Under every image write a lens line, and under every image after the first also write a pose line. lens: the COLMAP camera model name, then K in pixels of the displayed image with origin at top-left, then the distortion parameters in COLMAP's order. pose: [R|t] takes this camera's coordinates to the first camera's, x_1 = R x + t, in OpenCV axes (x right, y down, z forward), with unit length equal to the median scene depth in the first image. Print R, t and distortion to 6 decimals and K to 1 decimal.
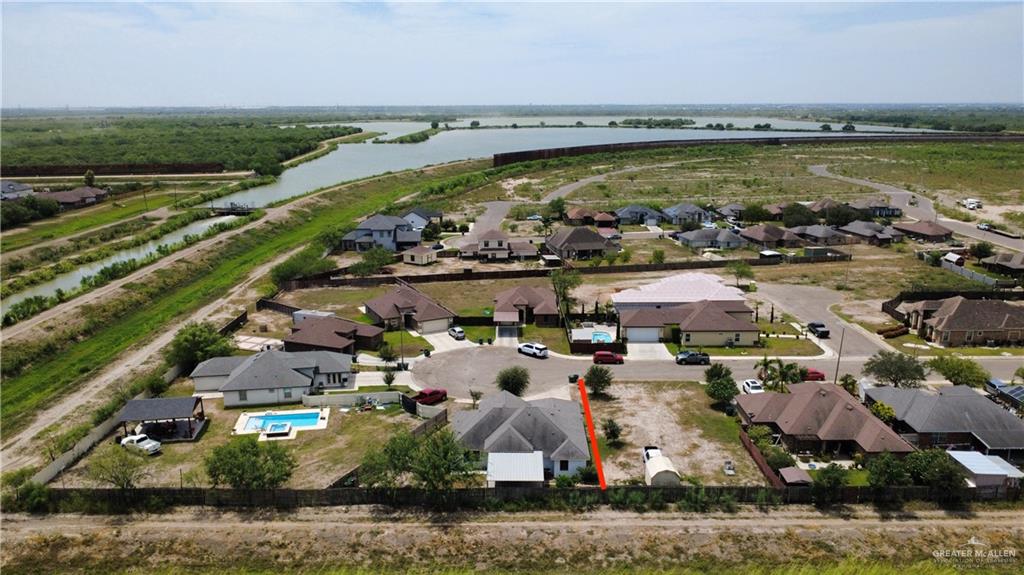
lens RADIAL K [[746.5, 0, 512.0], [0, 746.5, 287.5], [0, 0, 1]] dist [-0.000970, 0.001923]
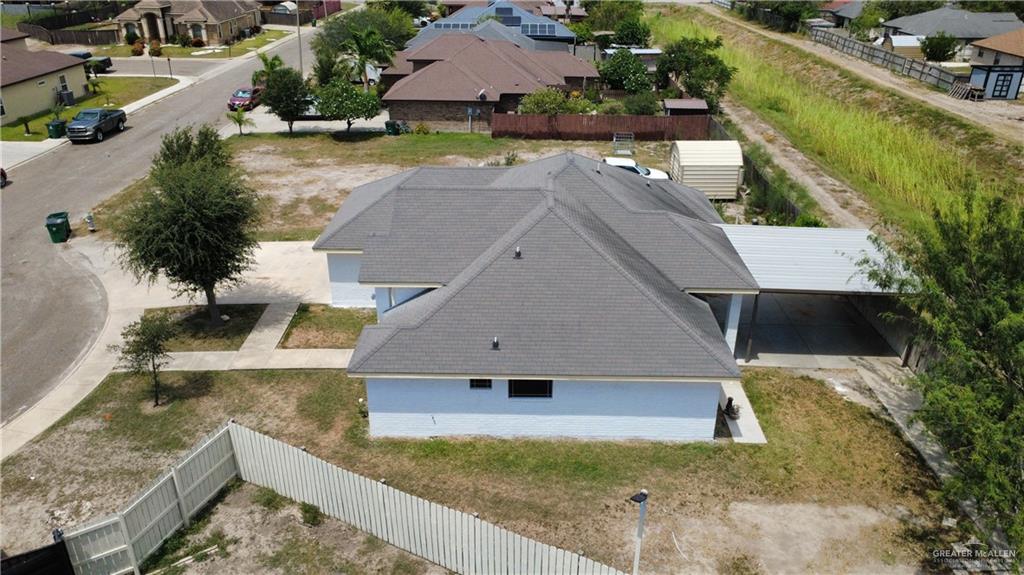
lens RADIAL K [[746.5, 0, 512.0], [0, 746.5, 287.5], [0, 0, 1]] dist [-0.000970, 0.001923]
pose [[0.013658, -0.426817, 0.904235, -0.305061], [0.231863, 0.881022, 0.412358, 0.080561], [-0.972652, 0.204027, 0.110996, 1.091918]]
